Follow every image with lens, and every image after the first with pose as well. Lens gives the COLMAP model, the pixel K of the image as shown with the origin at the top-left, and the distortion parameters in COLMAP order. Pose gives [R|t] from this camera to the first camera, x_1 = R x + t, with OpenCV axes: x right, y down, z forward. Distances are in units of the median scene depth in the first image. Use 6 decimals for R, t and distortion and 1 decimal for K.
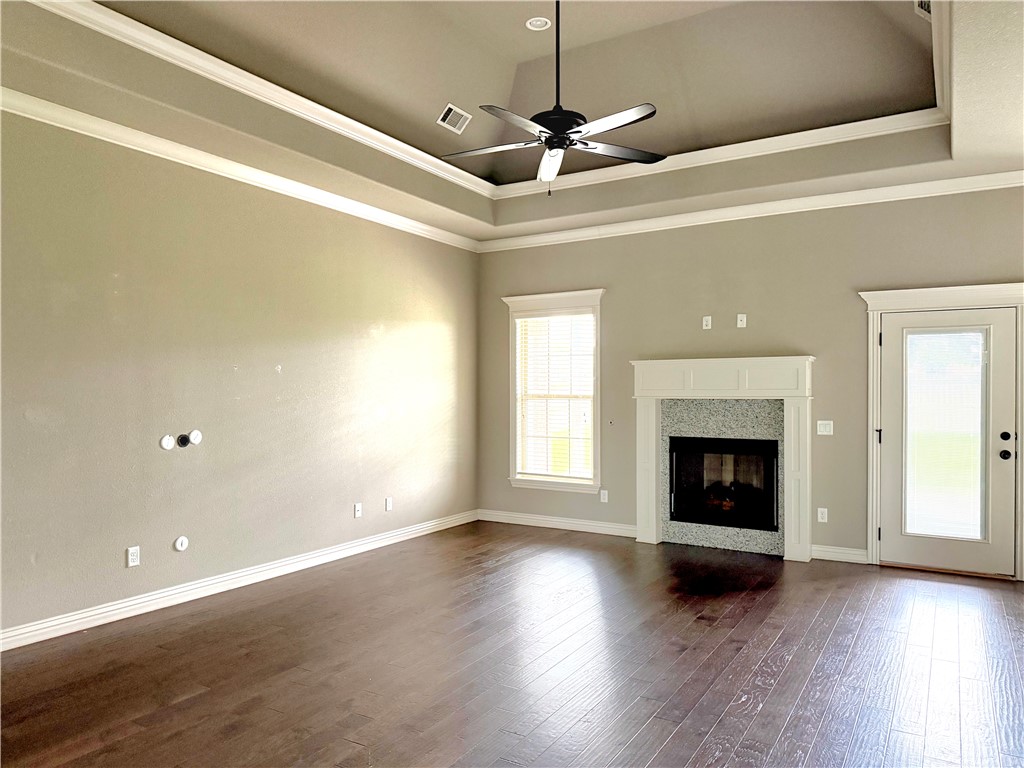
lens RADIAL K [[717.9, 0, 512.0], [0, 717.9, 384.0], [0, 0, 1]] dist [0.129668, -0.194903]
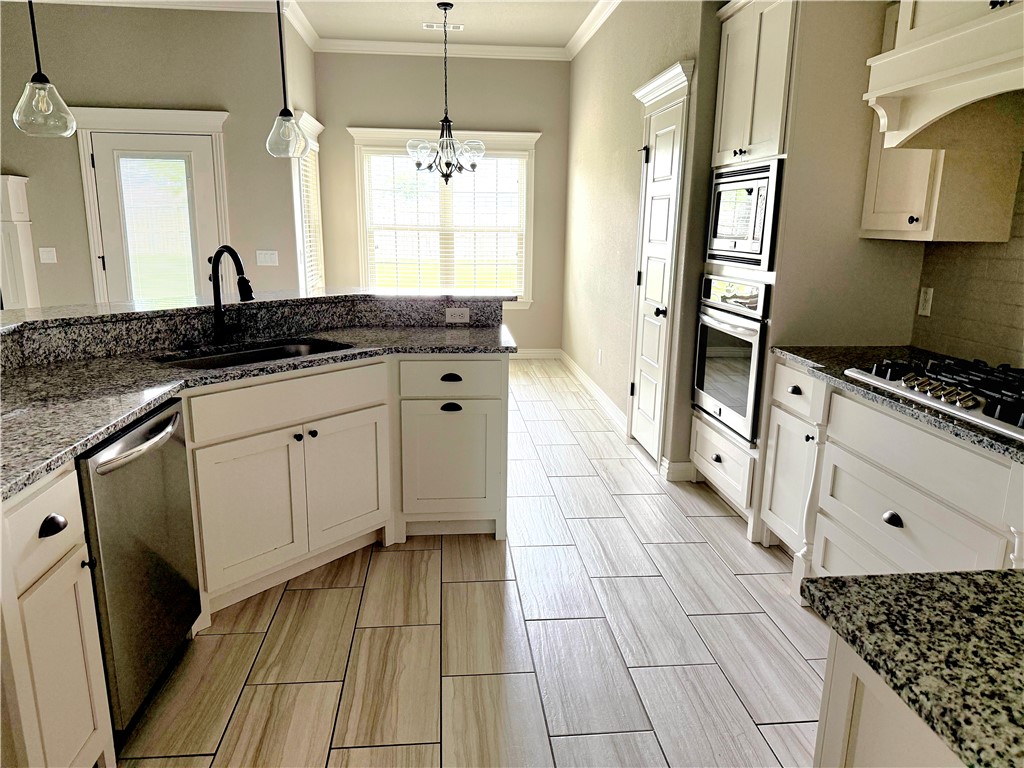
lens RADIAL K [[717.9, 0, 512.0], [0, 717.9, 384.0], [0, 0, 1]] dist [0.129668, -0.194903]
pose [[0.798684, -0.122373, 0.589177, 0.314369], [-0.015630, 0.974555, 0.223605, 0.000744], [-0.601548, -0.187799, 0.776448, -0.125940]]
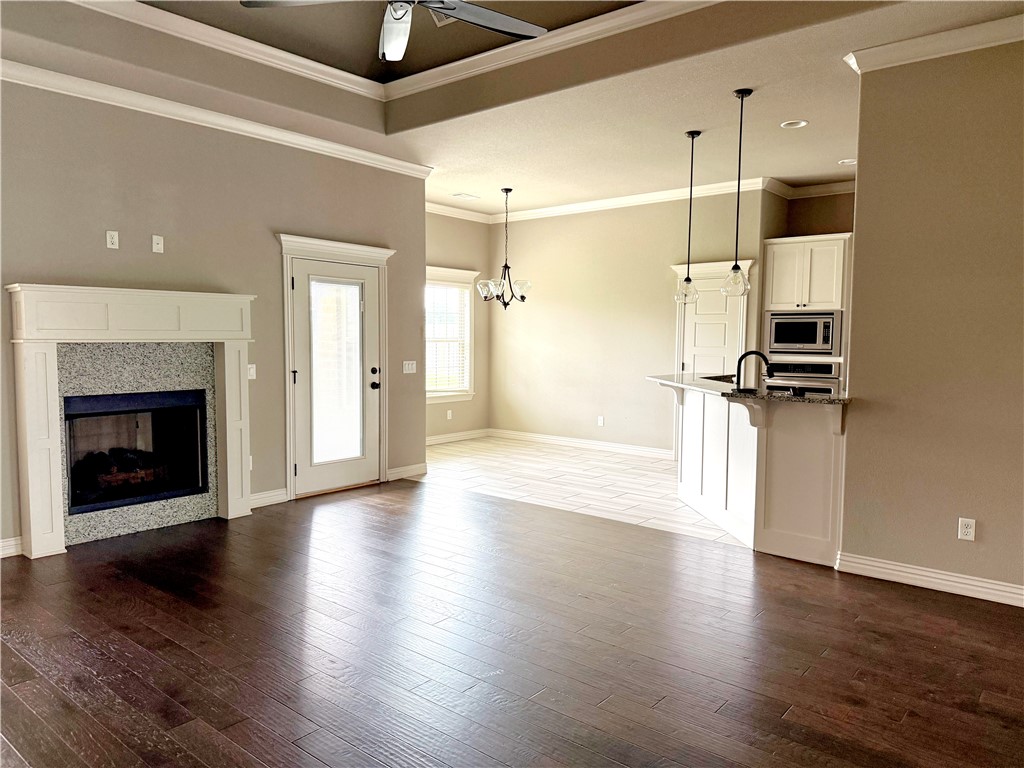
lens RADIAL K [[717.9, 0, 512.0], [0, 717.9, 384.0], [0, 0, 1]] dist [0.129668, -0.194903]
pose [[0.144743, -0.063064, 0.987458, -0.443273], [-0.014385, 0.997727, 0.065828, 0.007979], [-0.989365, -0.023733, 0.143507, 0.503991]]
